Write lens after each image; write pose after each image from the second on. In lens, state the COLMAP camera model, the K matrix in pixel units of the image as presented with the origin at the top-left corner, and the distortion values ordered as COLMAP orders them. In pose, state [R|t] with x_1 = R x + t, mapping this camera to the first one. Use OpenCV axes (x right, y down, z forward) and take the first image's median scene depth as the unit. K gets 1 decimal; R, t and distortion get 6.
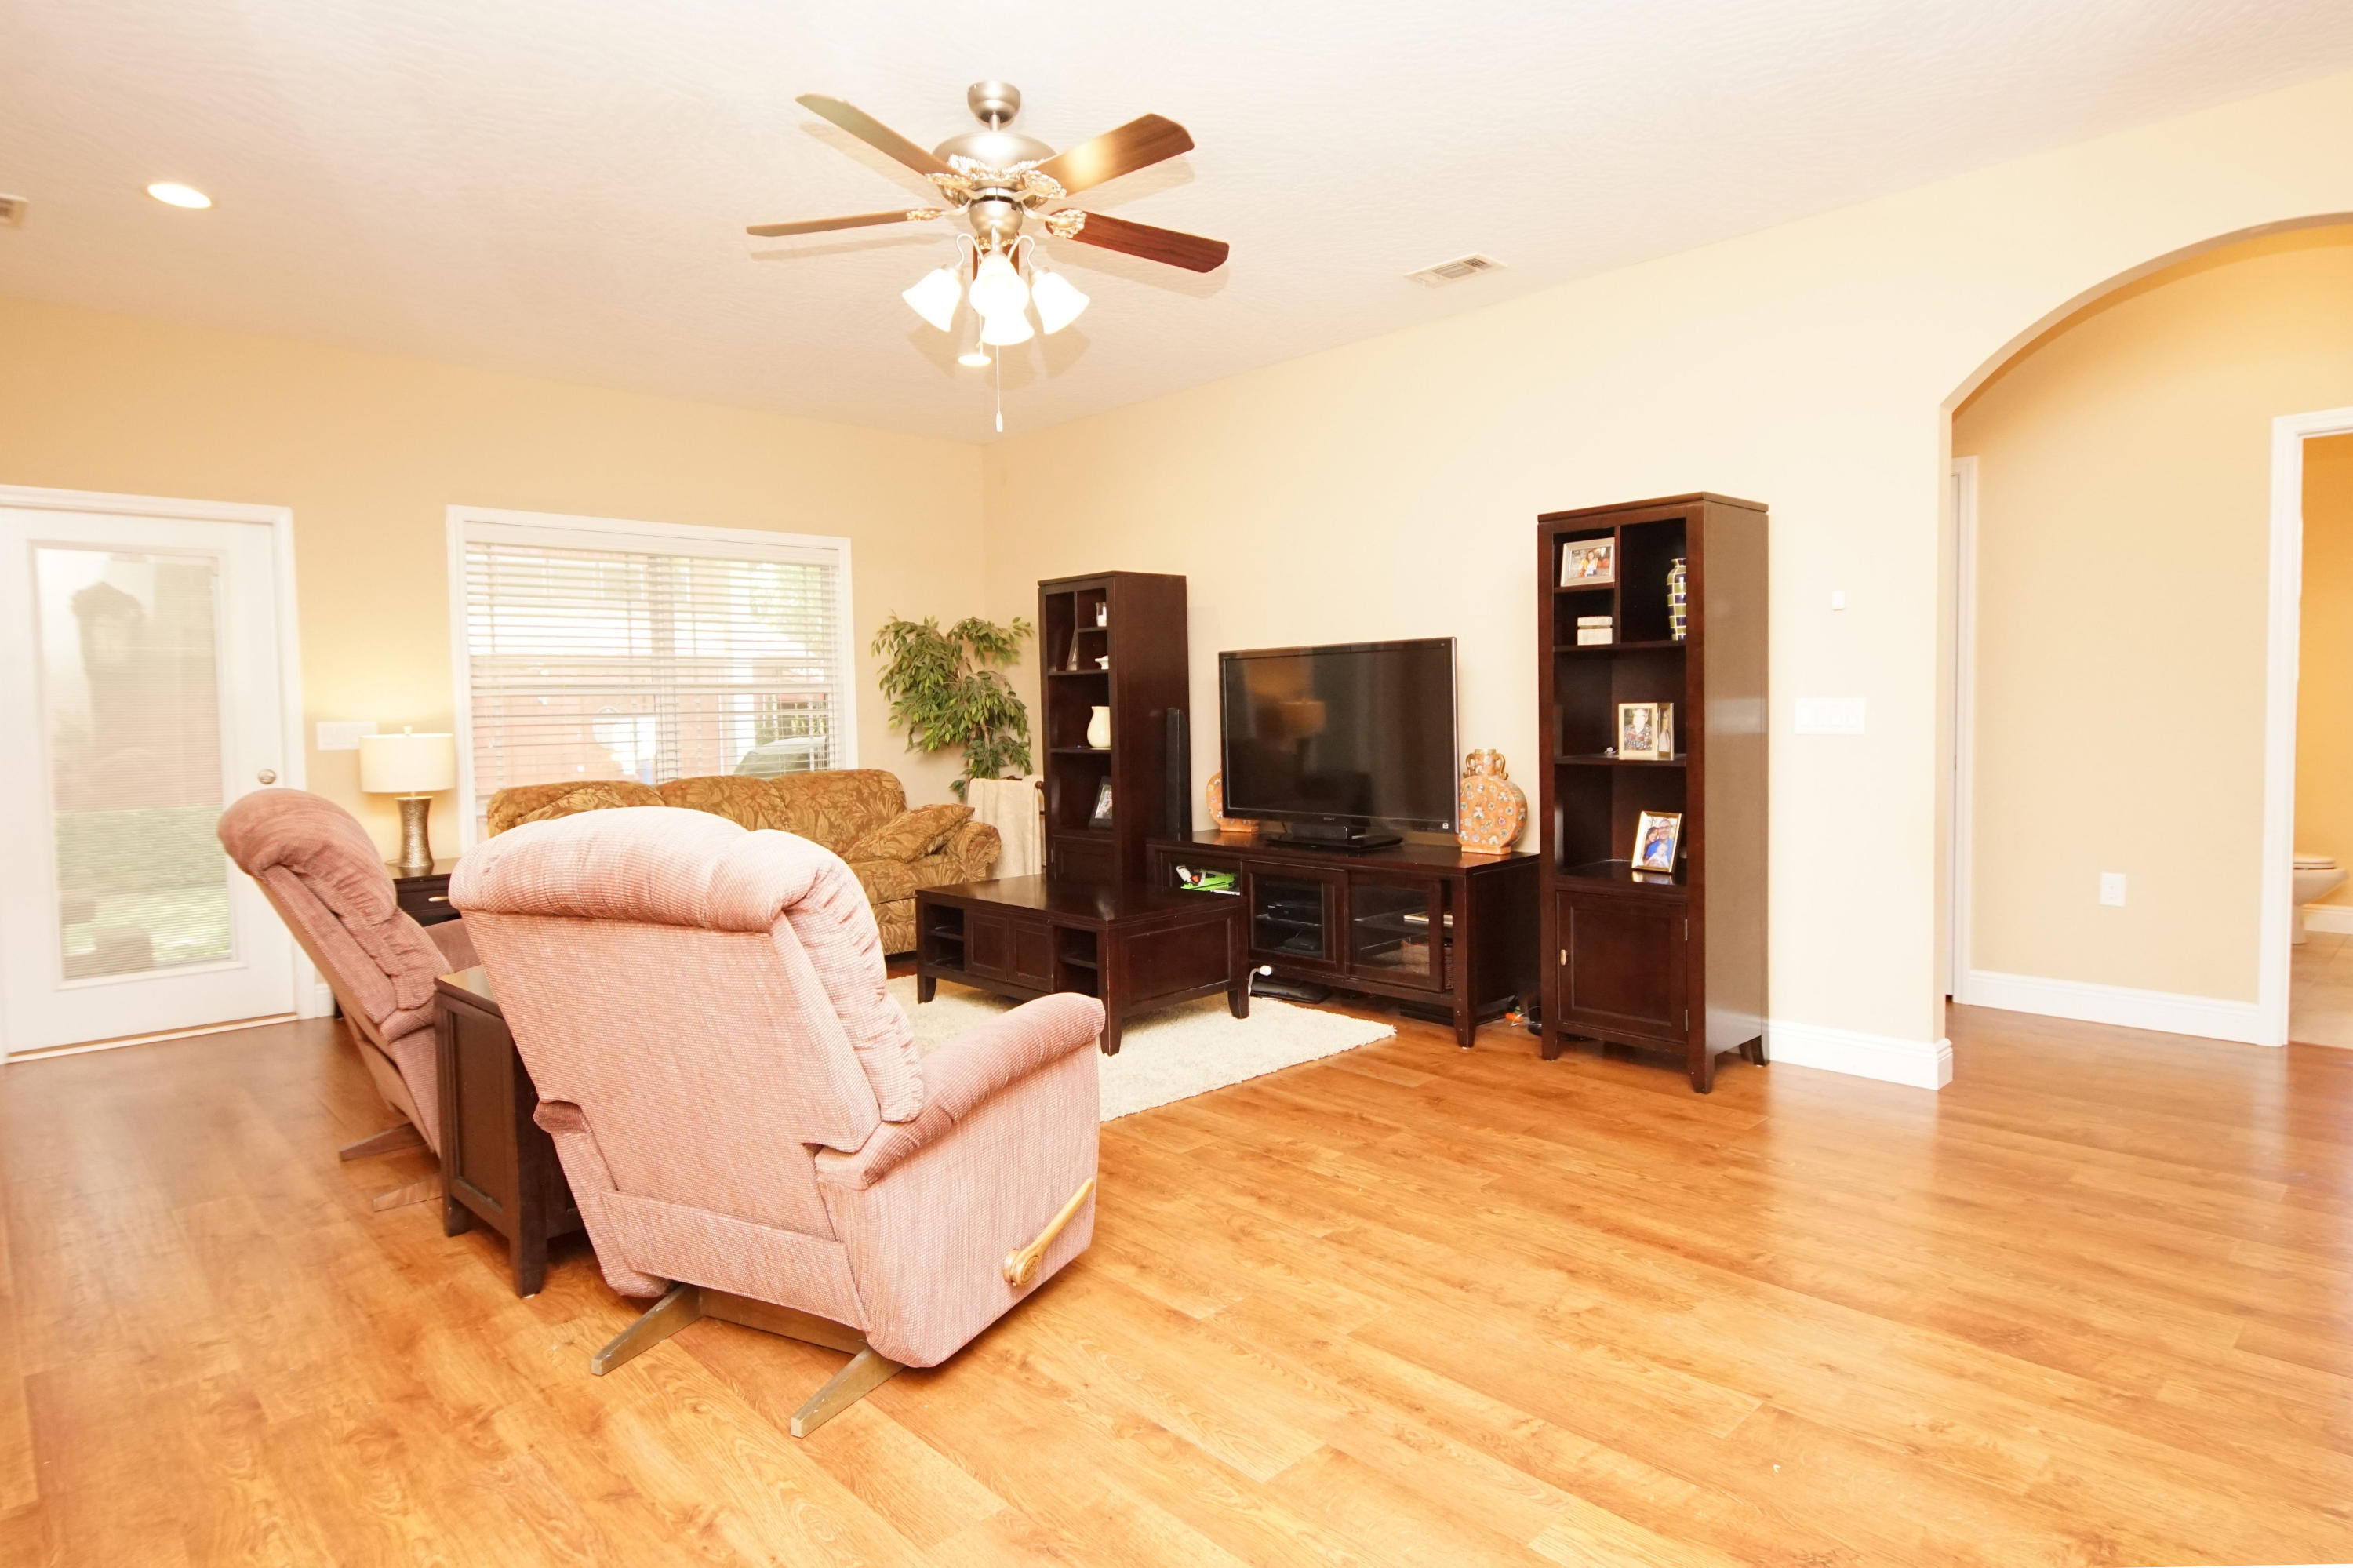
lens RADIAL K [[1274.2, 0, 1190.6], [0, 1274.2, 779.6], [0, 0, 1]] dist [0.029469, -0.029268]
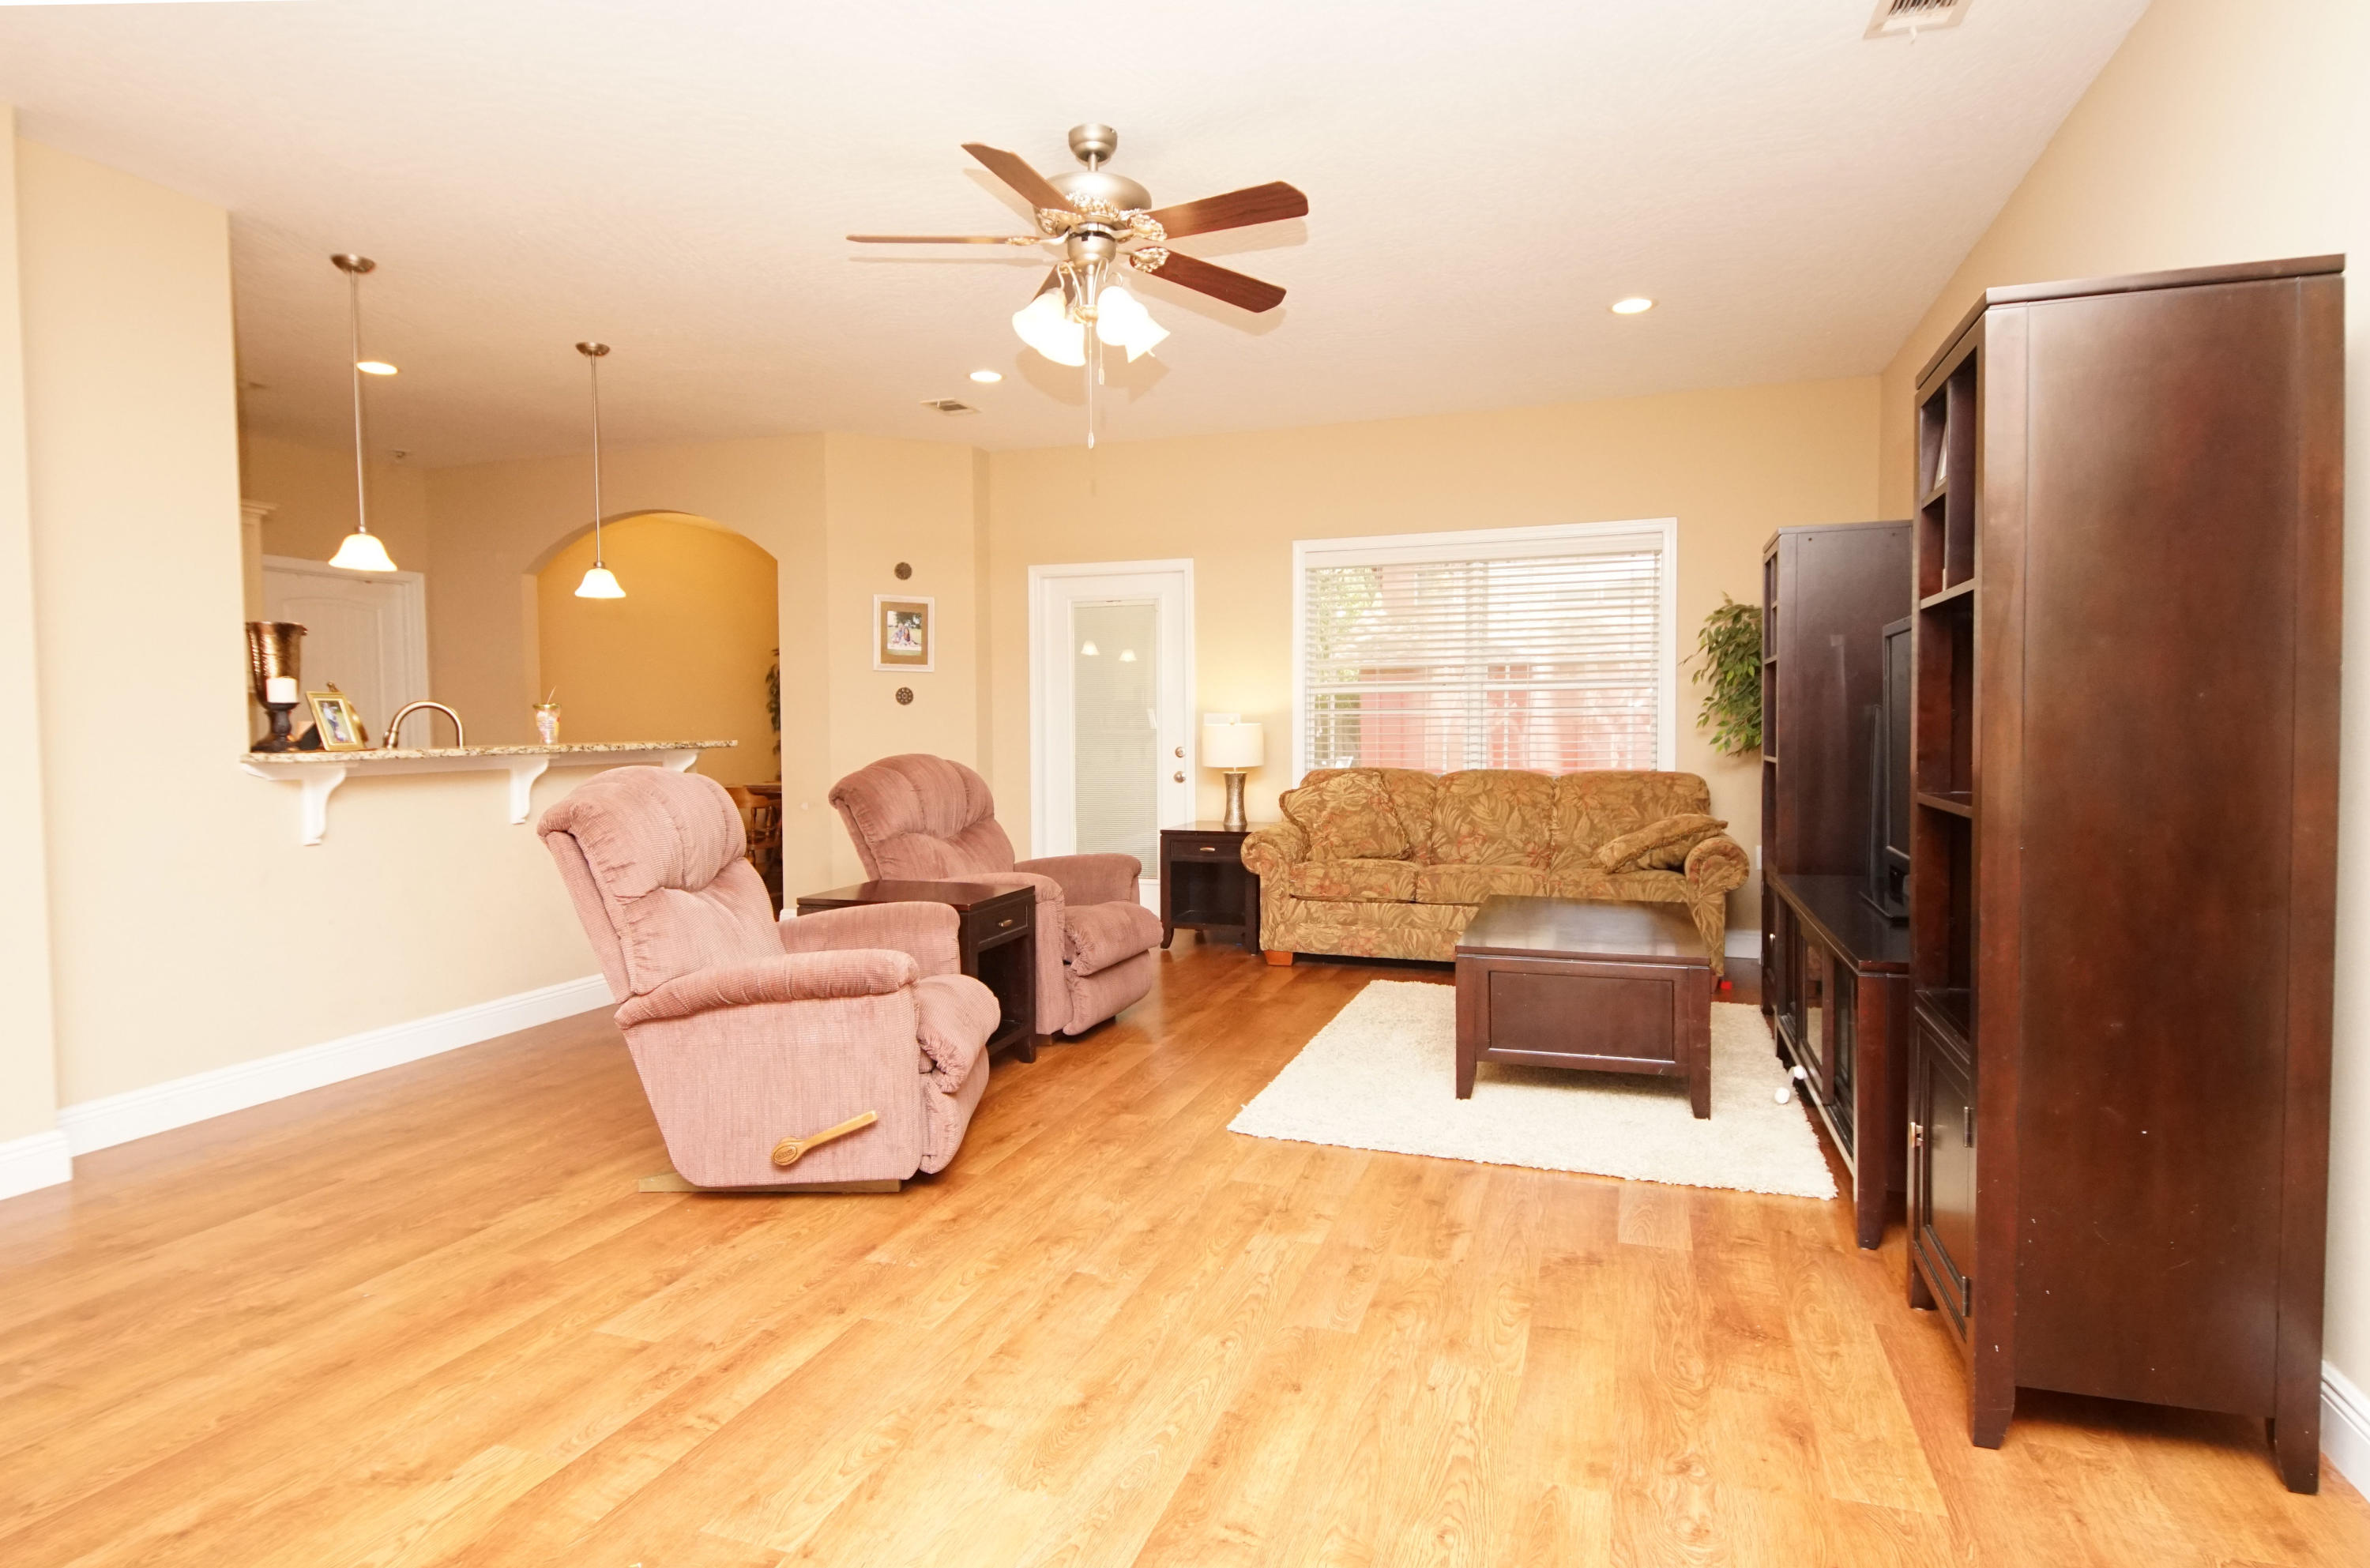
lens RADIAL K [[1313.6, 0, 1198.6], [0, 1313.6, 768.7], [0, 0, 1]] dist [0.022698, -0.022894]
pose [[0.462481, 0.047675, -0.885347, 0.804356], [-0.054729, 0.998184, 0.025162, -0.029412], [0.884938, 0.036817, 0.464250, 0.514348]]
